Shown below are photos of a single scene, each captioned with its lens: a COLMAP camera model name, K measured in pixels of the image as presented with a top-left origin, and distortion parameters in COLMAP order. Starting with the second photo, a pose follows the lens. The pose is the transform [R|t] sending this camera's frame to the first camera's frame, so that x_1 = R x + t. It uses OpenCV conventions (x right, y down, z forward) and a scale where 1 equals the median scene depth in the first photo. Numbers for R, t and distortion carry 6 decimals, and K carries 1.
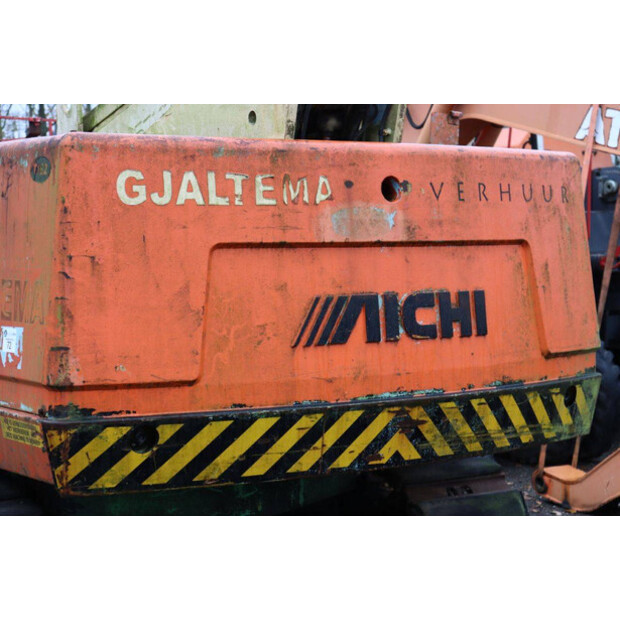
lens RADIAL K [[1354.8, 0, 312.7], [0, 1354.8, 308.1], [0, 0, 1]] dist [0.367716, 0.000000]
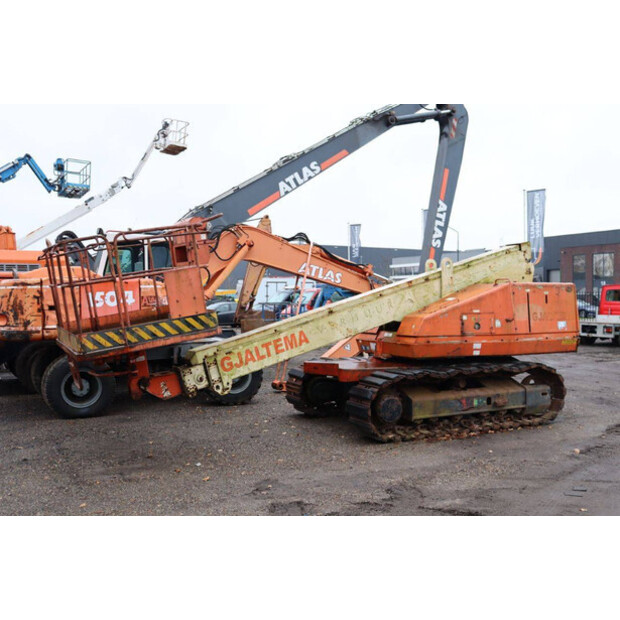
lens RADIAL K [[684.5, 0, 312.5], [0, 684.5, 315.0], [0, 0, 1]] dist [-0.016059, 0.000000]
pose [[0.083705, -0.012671, 0.996410, -2.615332], [0.050865, 0.998670, 0.008426, -0.072150], [-0.995192, 0.049978, 0.084238, 1.619695]]
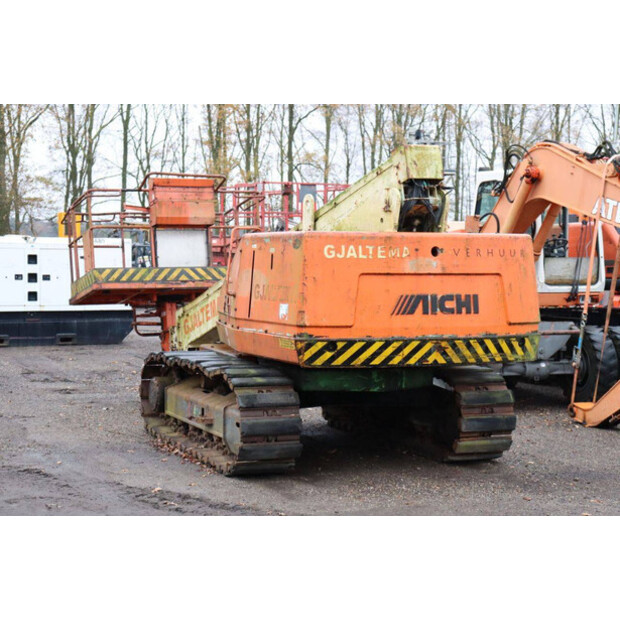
lens RADIAL K [[1224.8, 0, 310.4], [0, 1224.8, 306.9], [0, 0, 1]] dist [0.318143, 0.000000]
pose [[0.985196, 0.024099, -0.169729, 0.214779], [-0.025770, 0.999639, -0.007652, 0.034422], [0.169483, 0.011913, 0.985461, -1.219927]]
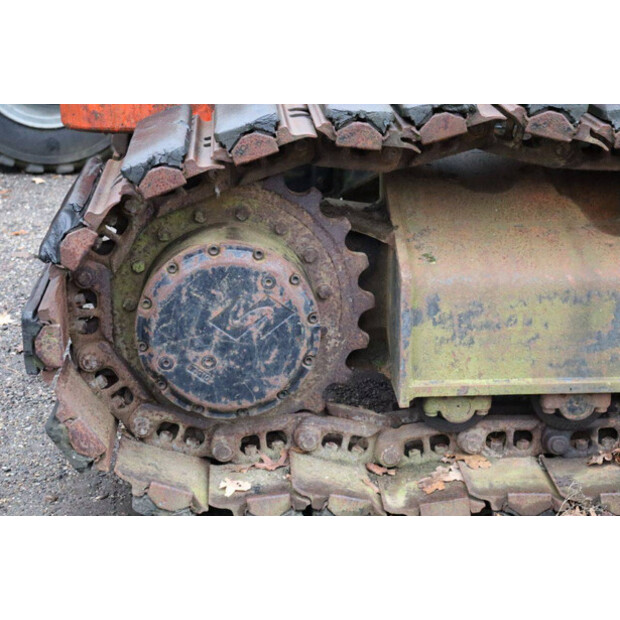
lens RADIAL K [[1411.2, 0, 309.9], [0, 1411.2, 309.7], [0, 0, 1]] dist [0.405742, 0.000000]
pose [[0.464025, -0.237405, 0.853417, -1.160092], [0.040550, 0.968100, 0.247260, 0.061569], [-0.884894, -0.080129, 0.458849, 1.246671]]
